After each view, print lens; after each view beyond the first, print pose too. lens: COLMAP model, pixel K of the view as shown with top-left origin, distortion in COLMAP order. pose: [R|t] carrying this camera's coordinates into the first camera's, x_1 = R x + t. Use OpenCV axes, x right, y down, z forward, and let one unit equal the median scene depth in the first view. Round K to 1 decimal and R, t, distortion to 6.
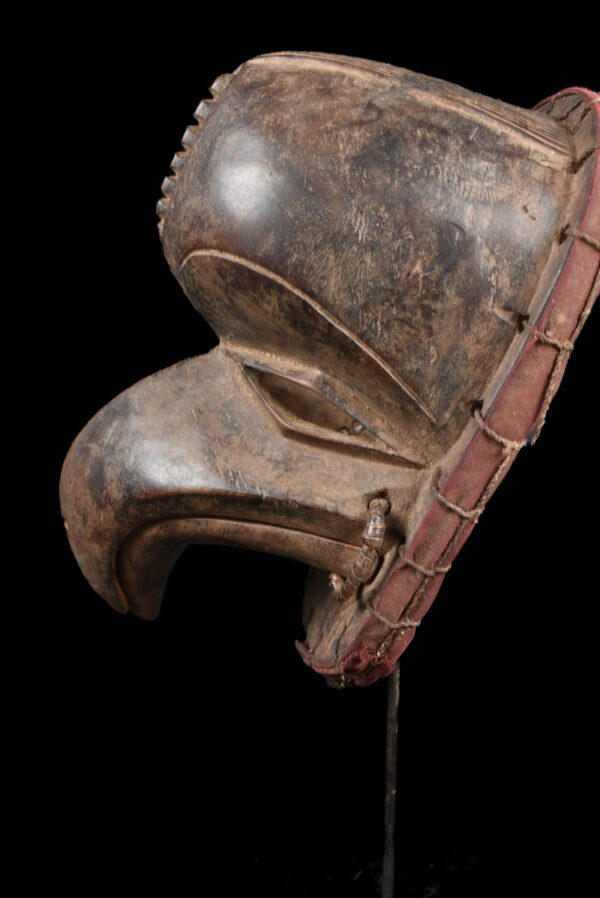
lens RADIAL K [[1082.7, 0, 300.4], [0, 1082.7, 450.5], [0, 0, 1]] dist [-0.060862, 0.000000]
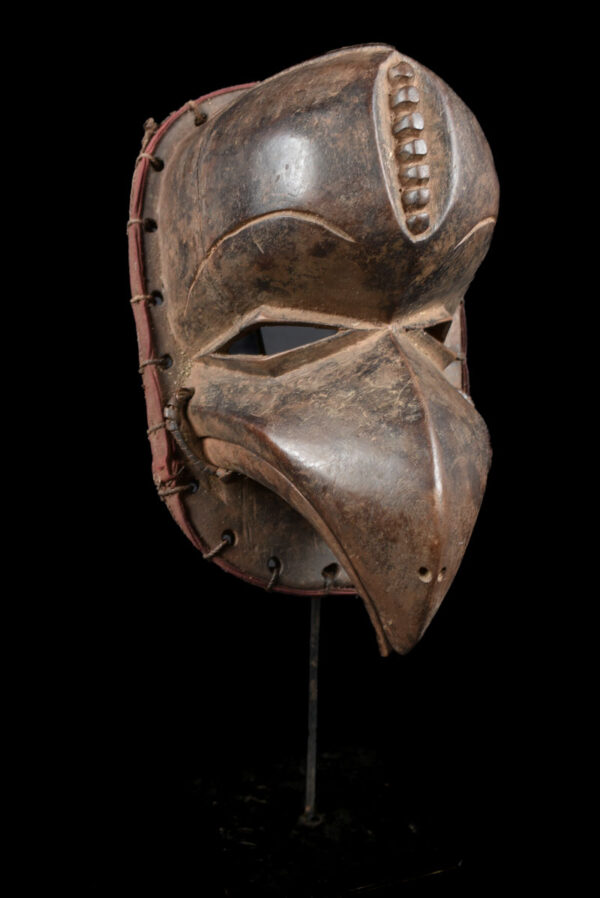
lens RADIAL K [[1028.9, 0, 306.6], [0, 1028.9, 451.6], [0, 0, 1]] dist [-0.069033, 0.000000]
pose [[-0.303242, -0.312106, 0.900352, -1.117042], [0.284170, 0.872232, 0.398068, -0.471199], [-0.909556, 0.376564, -0.175806, 1.499990]]
